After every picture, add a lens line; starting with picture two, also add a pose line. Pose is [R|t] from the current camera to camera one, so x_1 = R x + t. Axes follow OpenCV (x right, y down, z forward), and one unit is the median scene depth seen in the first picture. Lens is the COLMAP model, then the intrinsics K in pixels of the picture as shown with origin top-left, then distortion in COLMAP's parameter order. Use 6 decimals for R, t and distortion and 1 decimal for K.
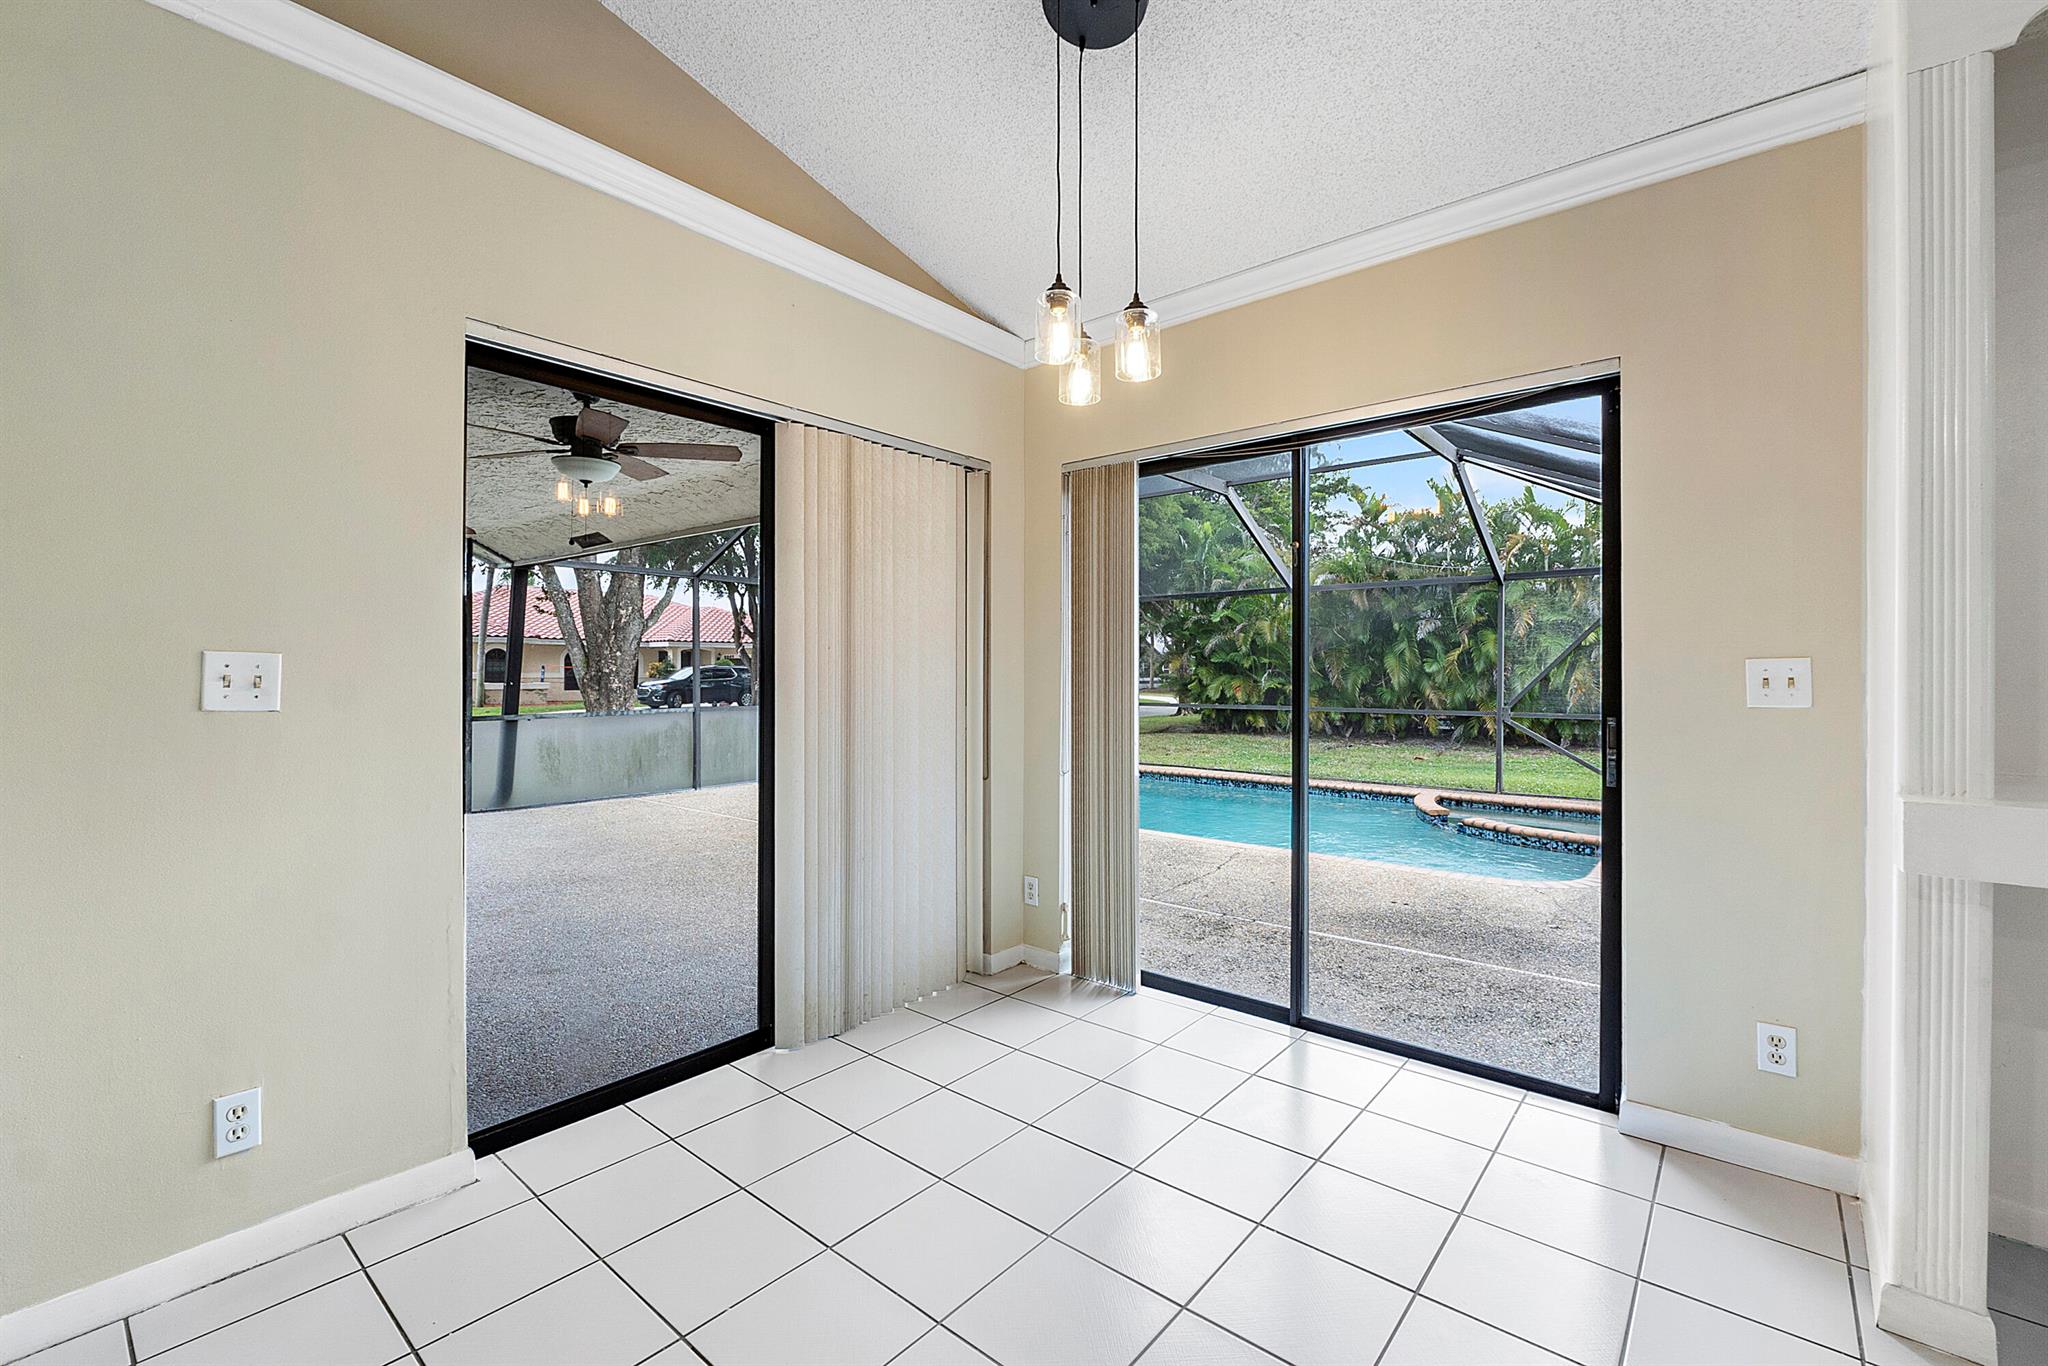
lens RADIAL K [[869.2, 0, 1023.8], [0, 869.2, 674.2], [0, 0, 1]] dist [-0.008492, -0.000041]
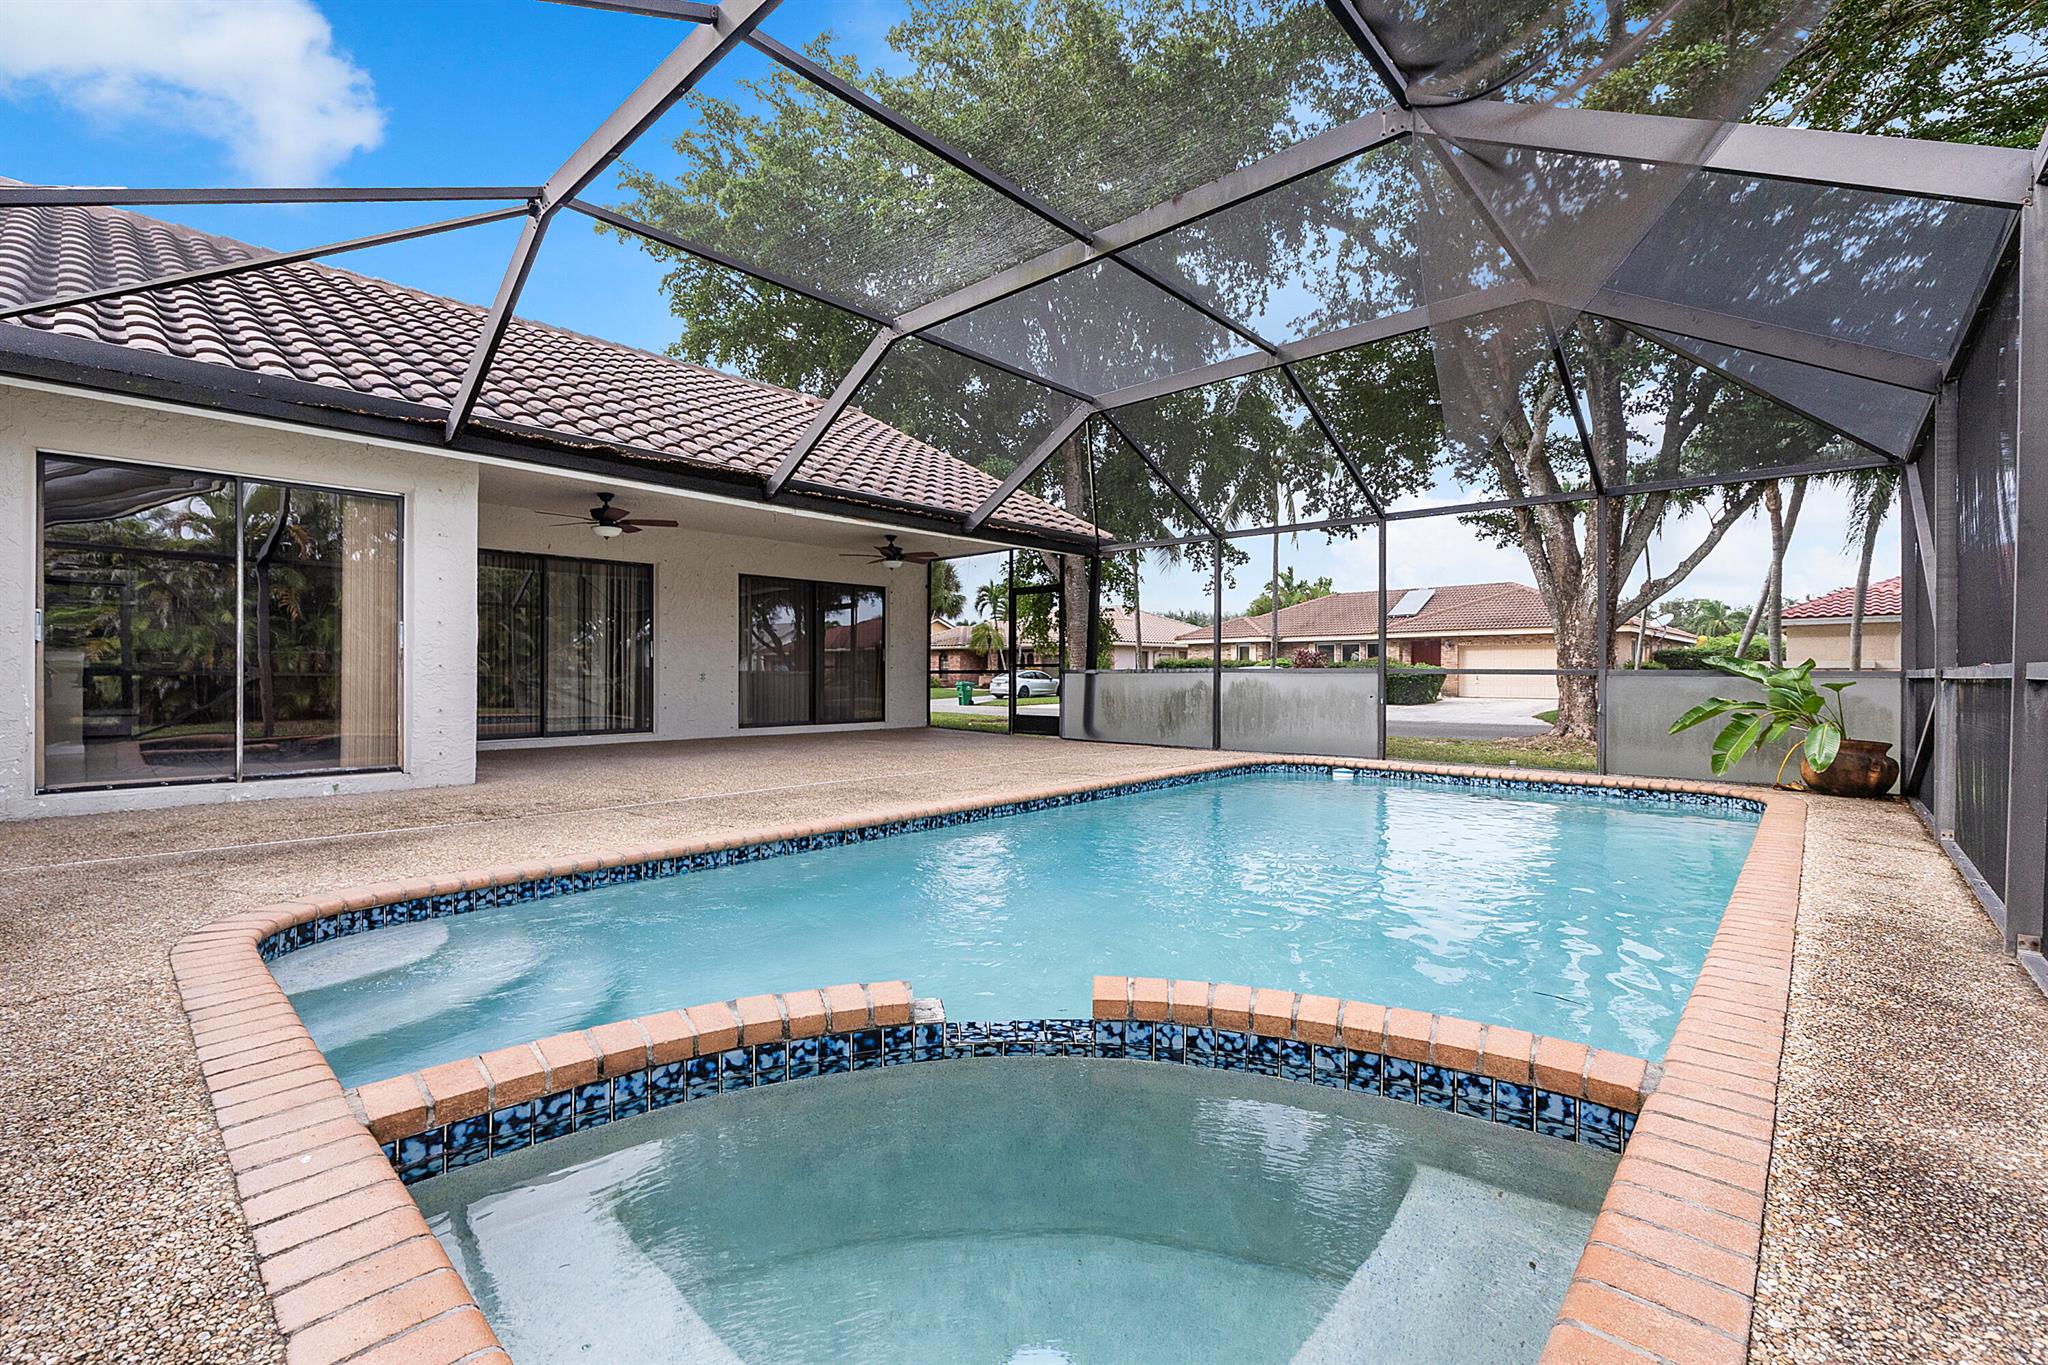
lens RADIAL K [[871.1, 0, 1027.1], [0, 871.1, 680.7], [0, 0, 1]] dist [-0.007400, -0.000202]
pose [[-0.032702, 0.010110, -0.999414, 0.728987], [-0.004290, 0.999938, 0.010256, 0.049124], [0.999456, 0.004622, -0.032657, 0.929410]]
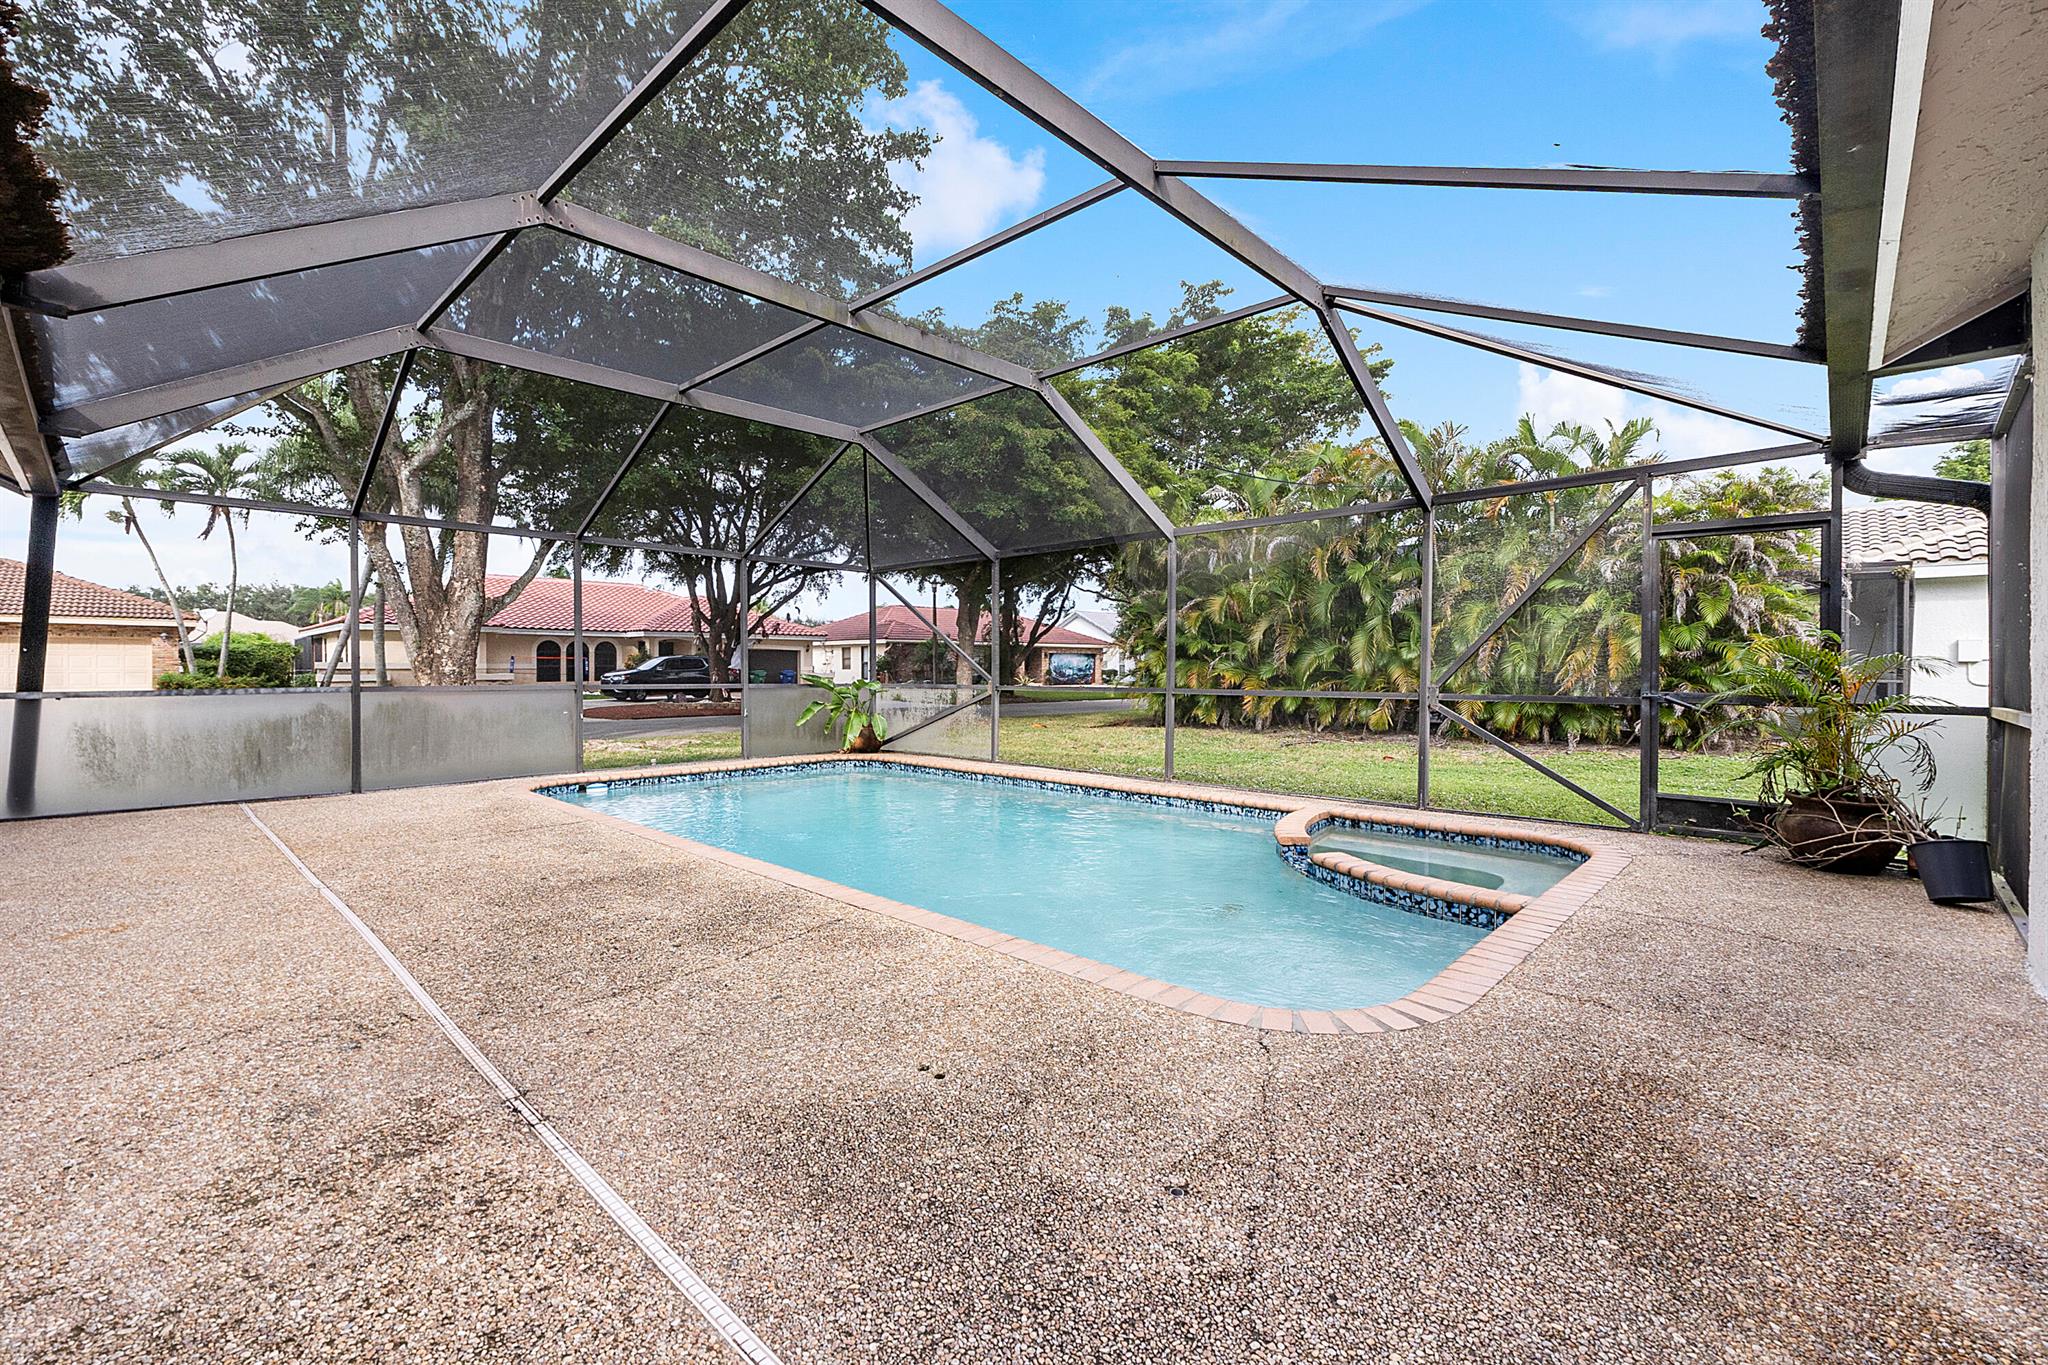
lens RADIAL K [[869.2, 0, 1023.8], [0, 869.2, 673.7], [0, 0, 1]] dist [-0.008492, -0.000041]
pose [[0.998441, 0.000325, -0.055822, 0.289438], [-0.000149, 0.999995, 0.003163, 0.028183], [0.055822, -0.003150, 0.998436, 0.307682]]
